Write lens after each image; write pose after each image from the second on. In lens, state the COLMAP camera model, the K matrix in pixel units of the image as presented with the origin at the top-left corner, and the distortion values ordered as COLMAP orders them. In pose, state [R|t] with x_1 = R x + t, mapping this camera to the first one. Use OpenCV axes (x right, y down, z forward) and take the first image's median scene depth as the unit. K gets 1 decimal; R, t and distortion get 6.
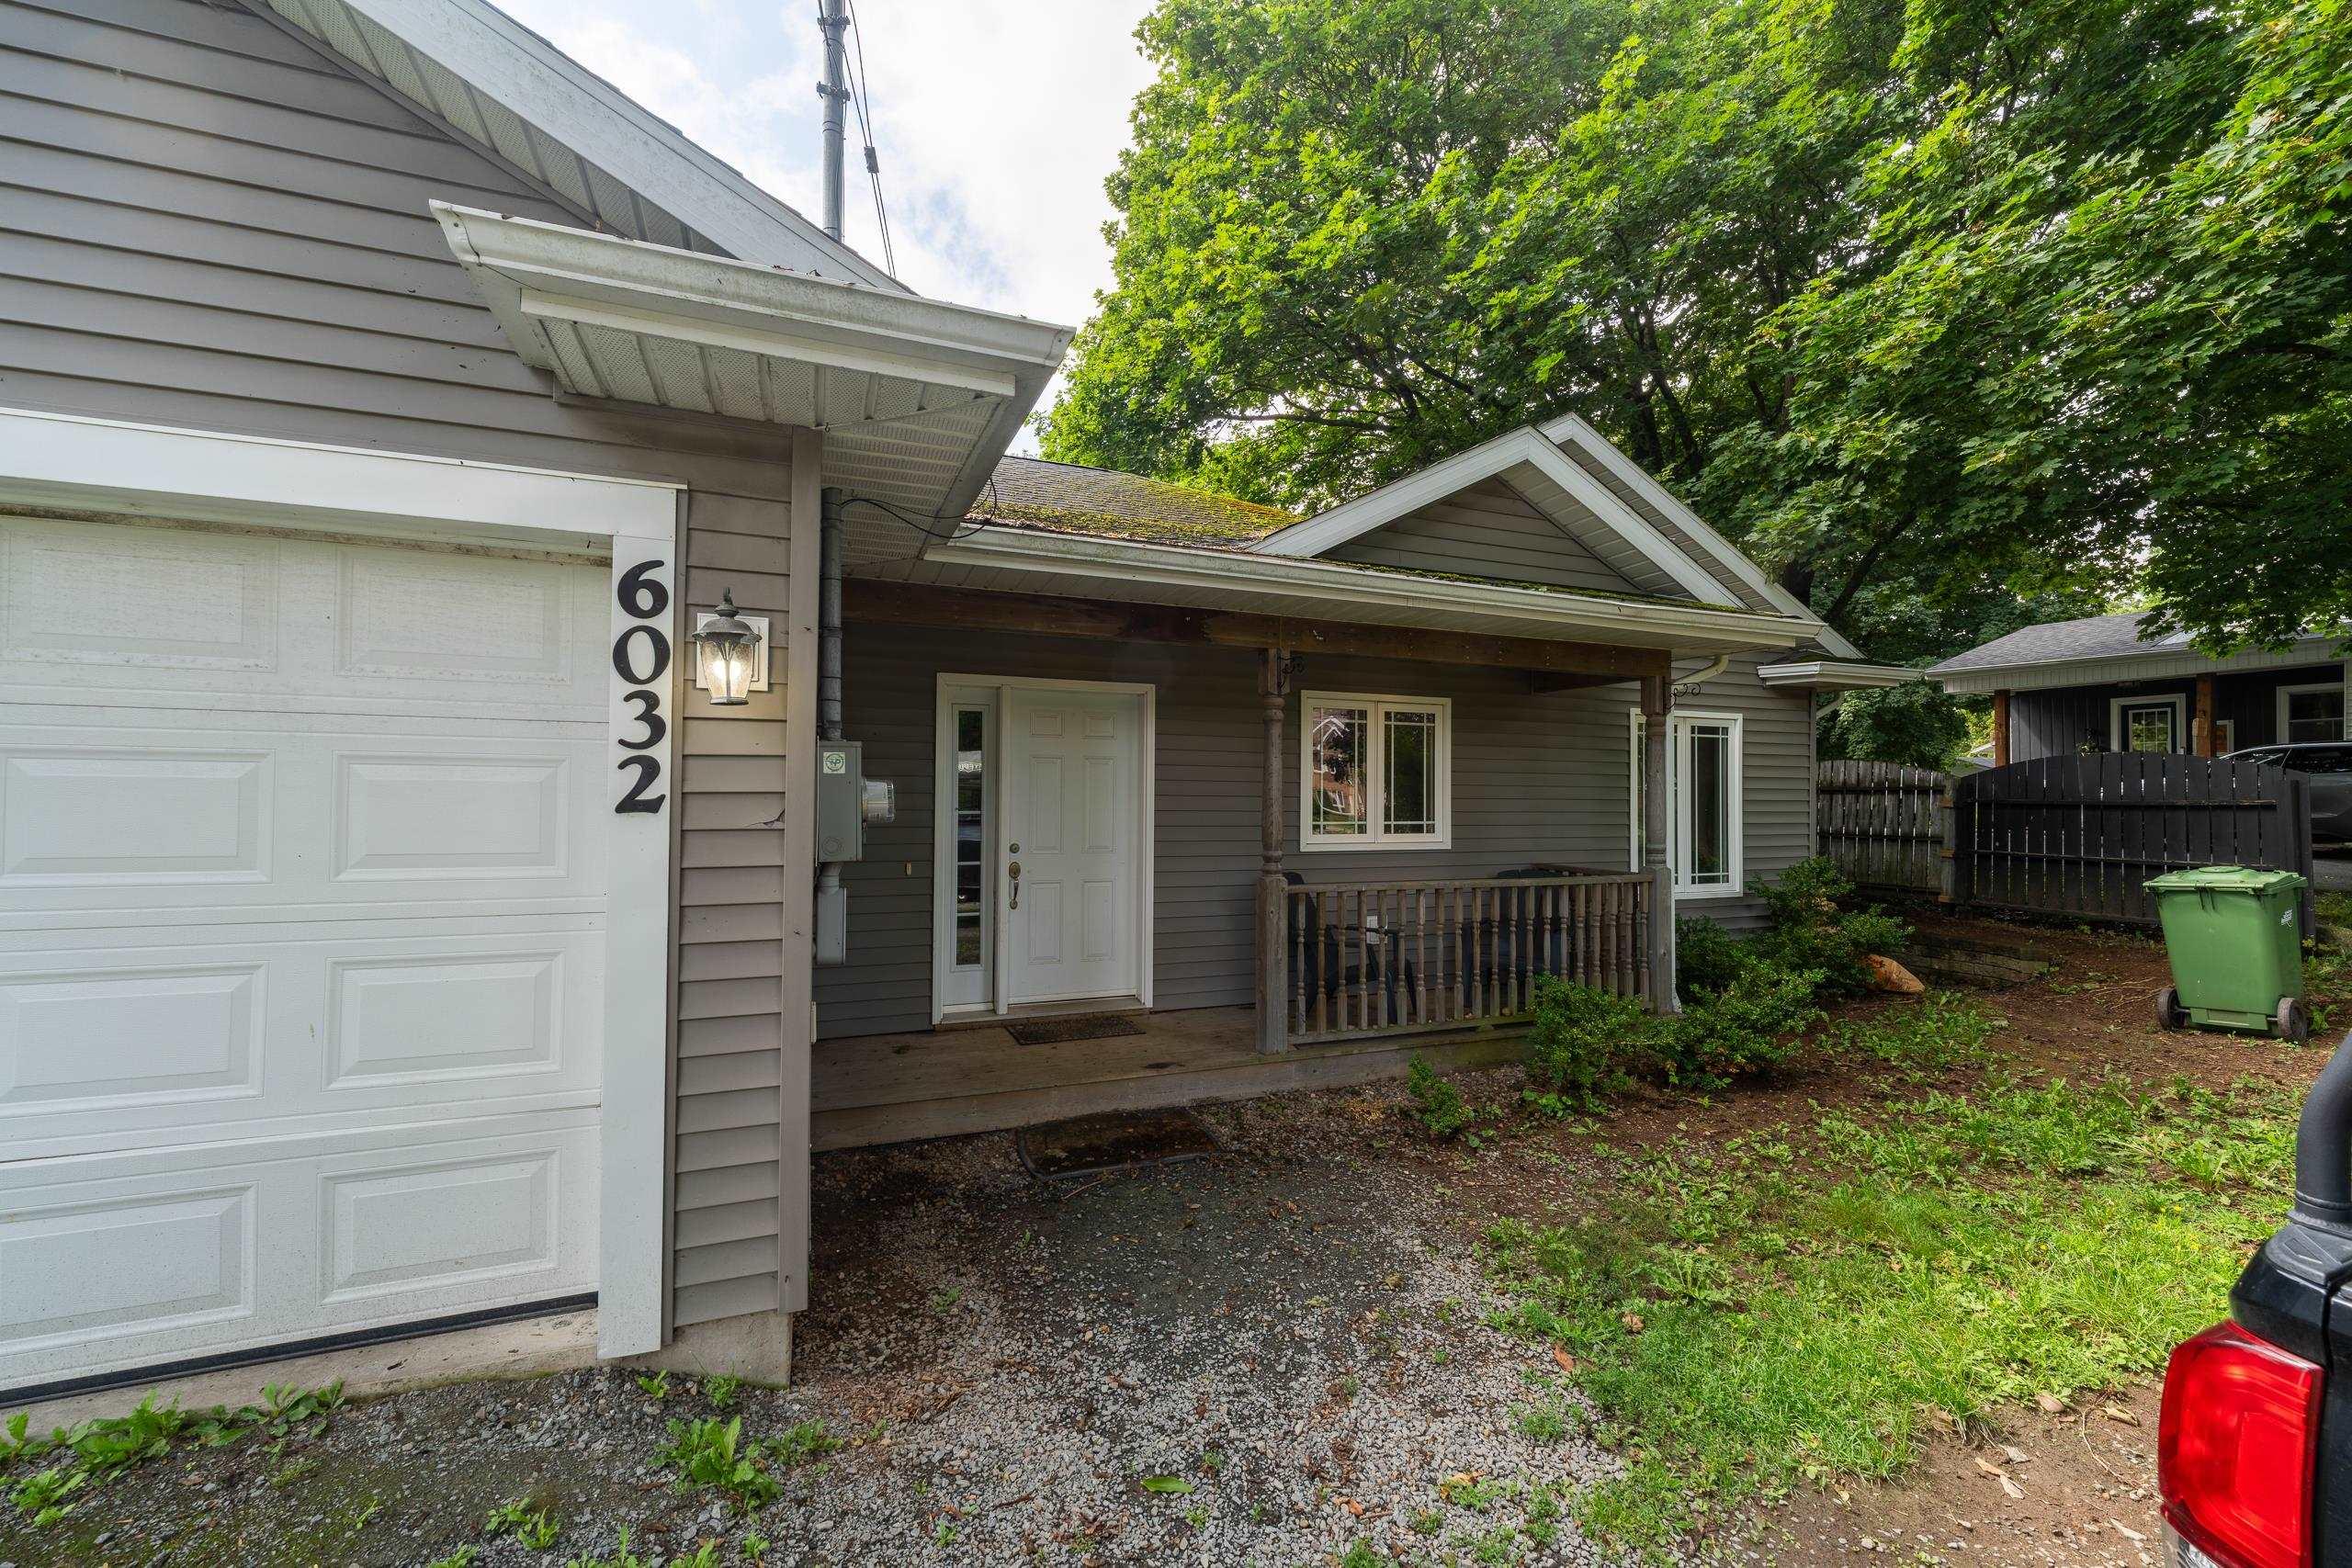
lens RADIAL K [[961.2, 0, 1181.2], [0, 961.2, 777.8], [0, 0, 1]] dist [0.004697, 0.000111]
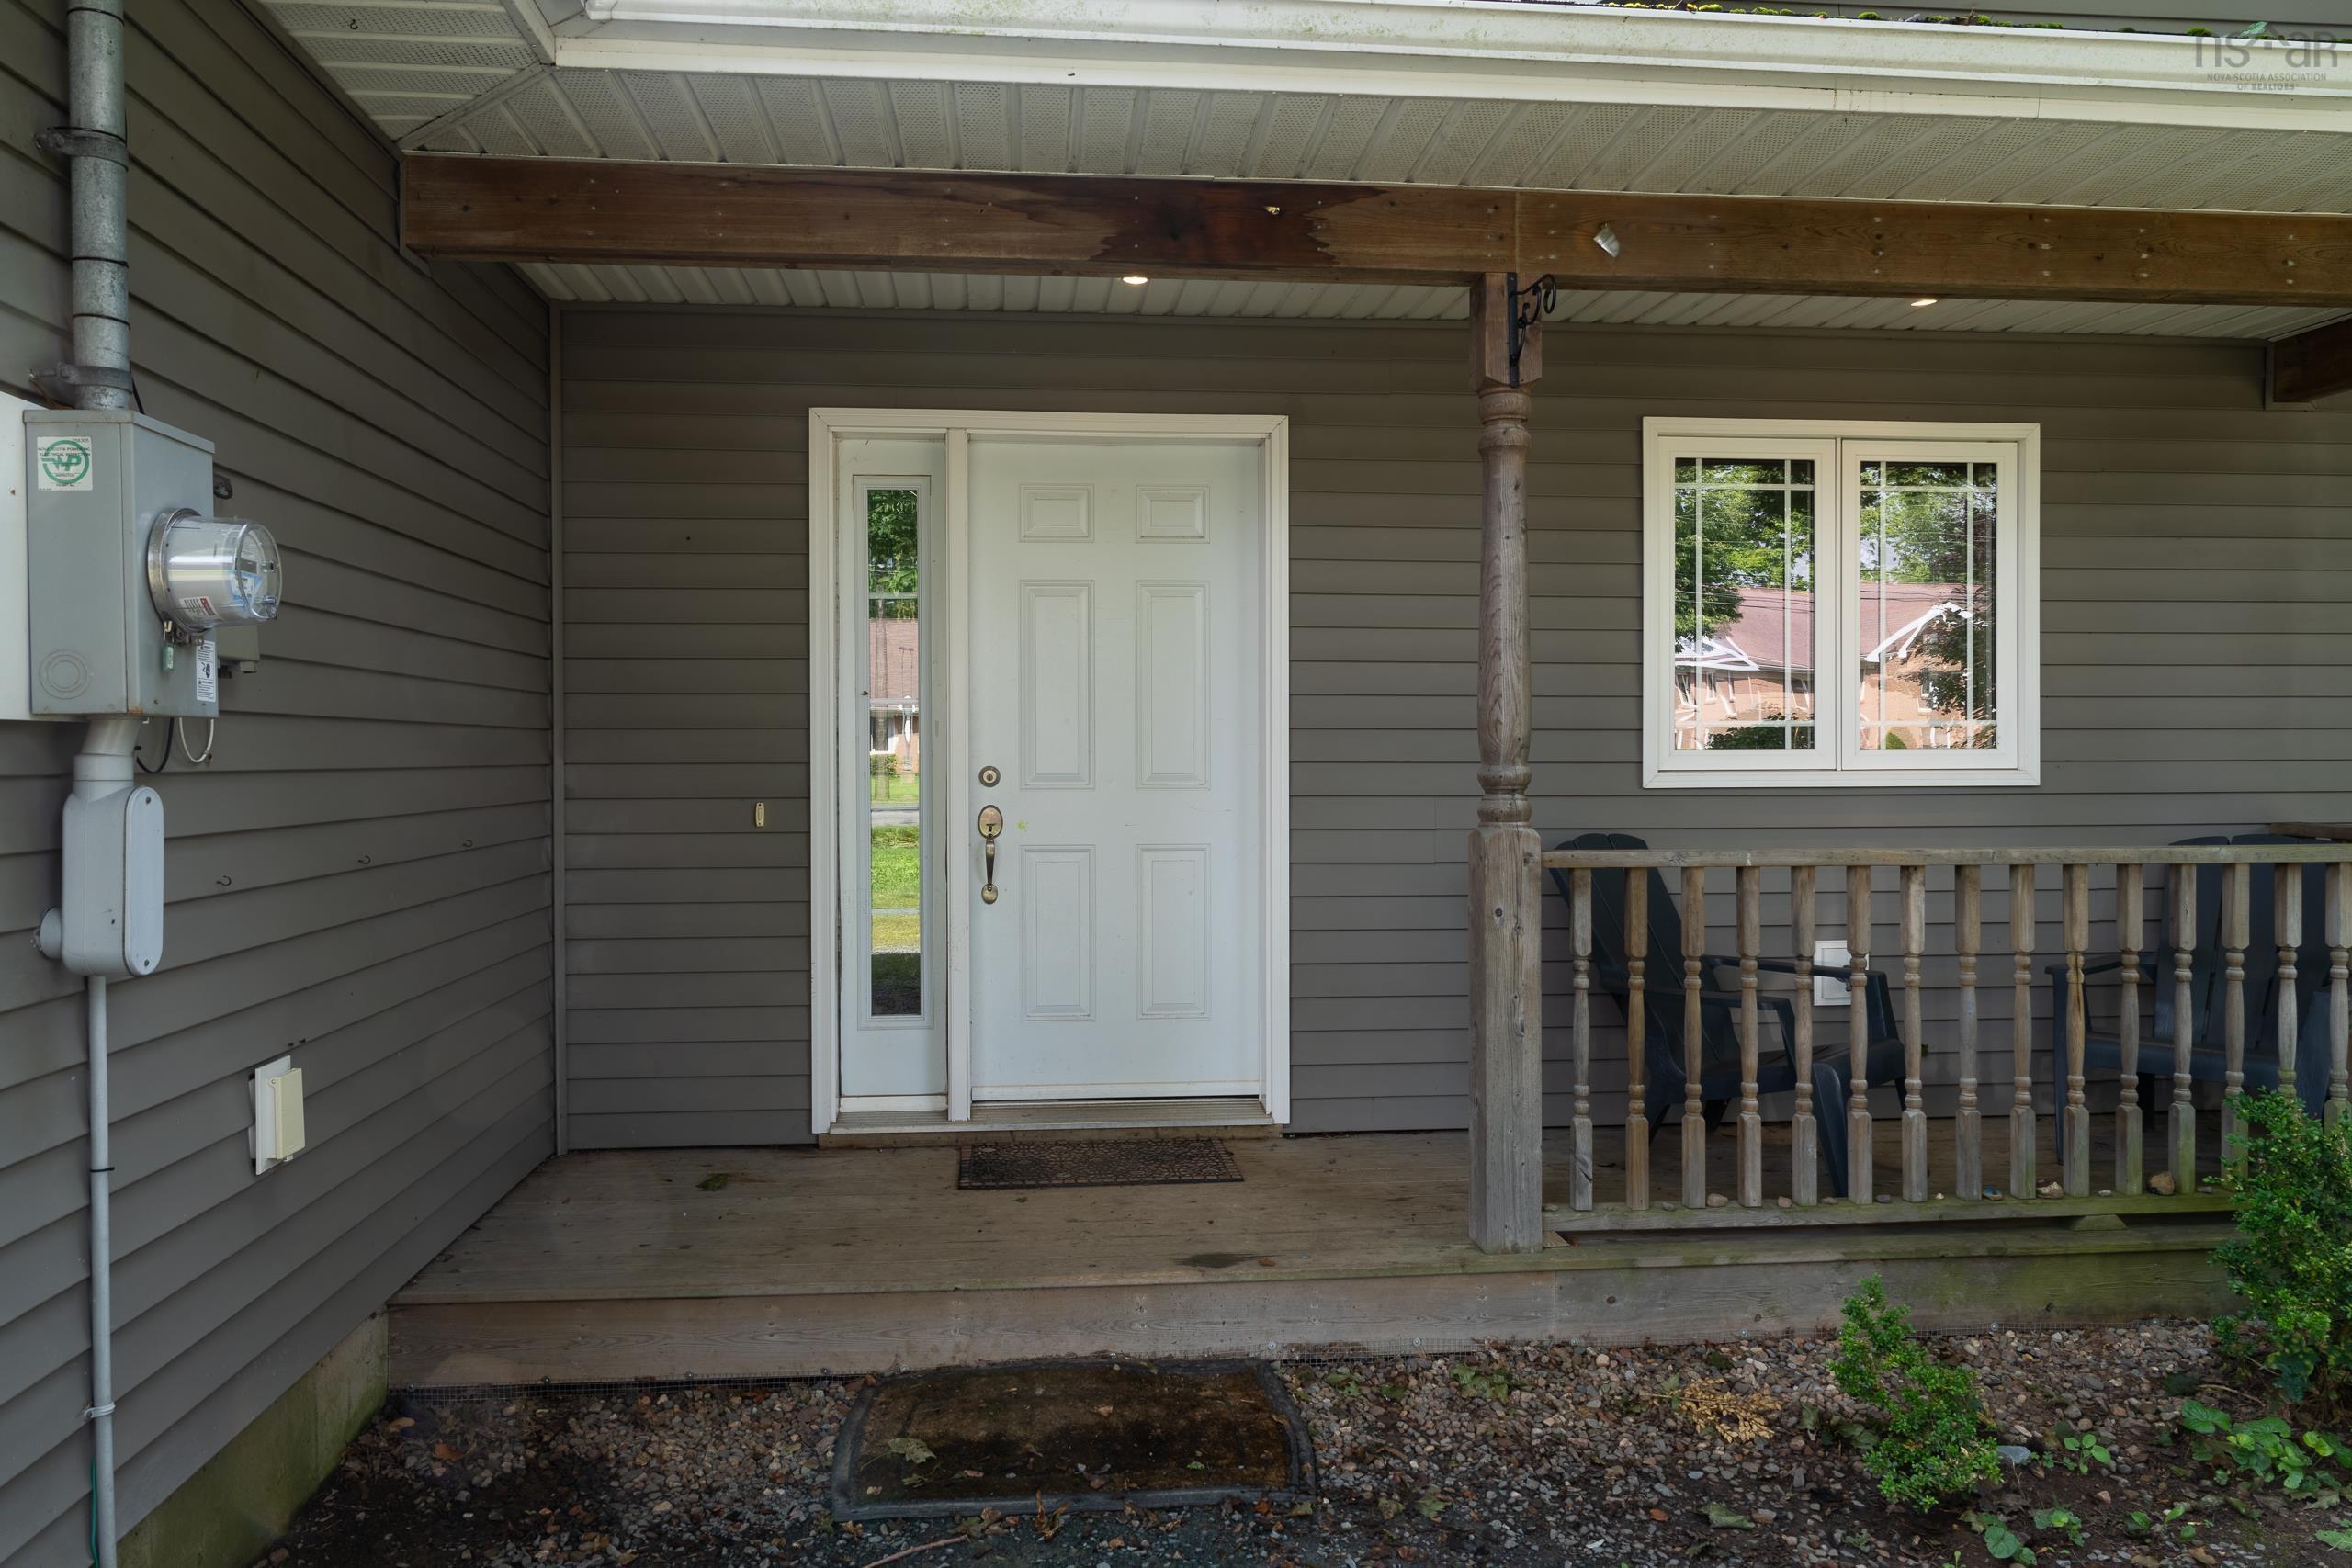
lens RADIAL K [[1583.8, 0, 1165.1], [0, 1583.8, 781.8], [0, 0, 1]] dist [-0.010656, -0.000272]
pose [[0.955677, -0.008299, -0.294300, 0.156327], [0.016482, 0.999543, 0.025335, 0.063910], [0.293956, -0.029063, 0.955377, 0.306116]]
